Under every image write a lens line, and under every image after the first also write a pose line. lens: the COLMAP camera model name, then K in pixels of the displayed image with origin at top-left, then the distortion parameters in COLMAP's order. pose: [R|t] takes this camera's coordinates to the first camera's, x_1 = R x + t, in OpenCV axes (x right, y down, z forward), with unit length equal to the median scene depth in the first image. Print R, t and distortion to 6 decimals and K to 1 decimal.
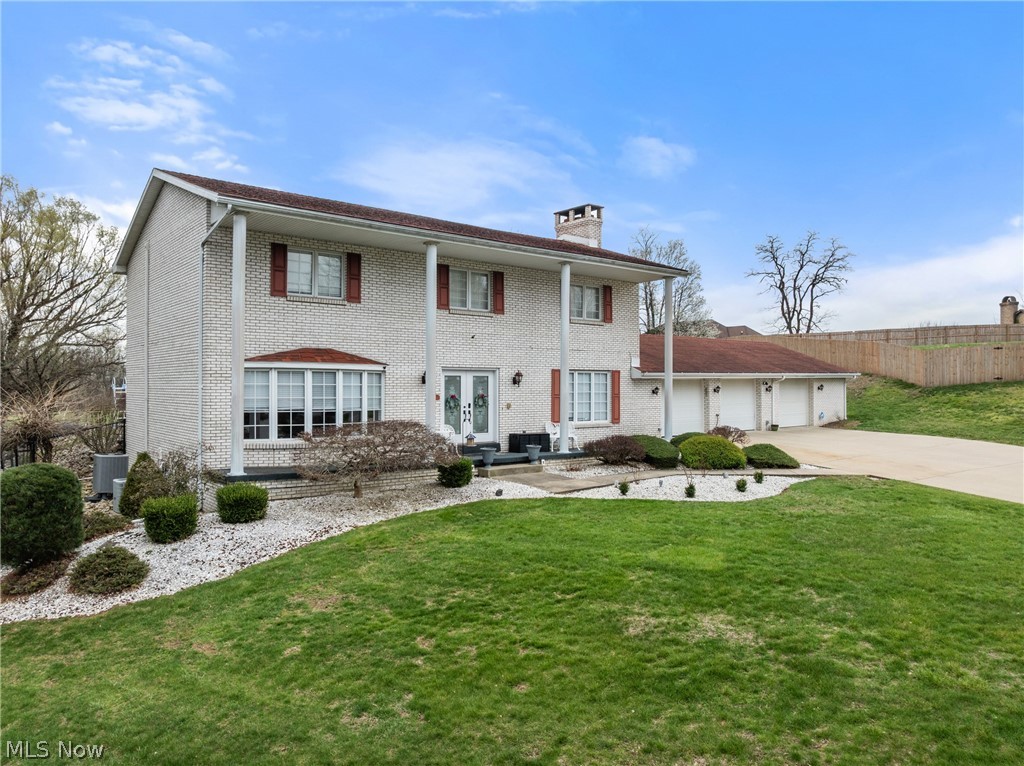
lens RADIAL K [[723.8, 0, 509.8], [0, 723.8, 383.8], [0, 0, 1]] dist [-0.046590, 0.006065]
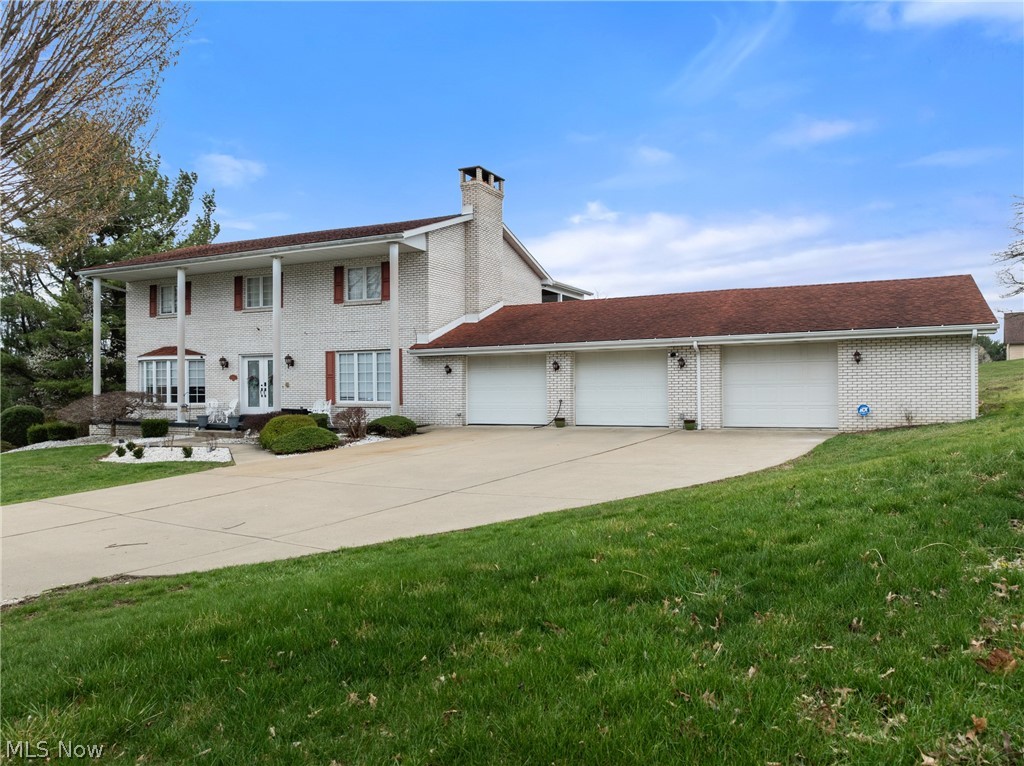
lens RADIAL K [[723.8, 0, 504.8], [0, 723.8, 382.2], [0, 0, 1]] dist [-0.046590, 0.006065]
pose [[0.423539, -0.003879, -0.905869, 1.245841], [0.011764, 0.999930, 0.001219, 0.030152], [0.905801, -0.011173, 0.423555, 0.849921]]
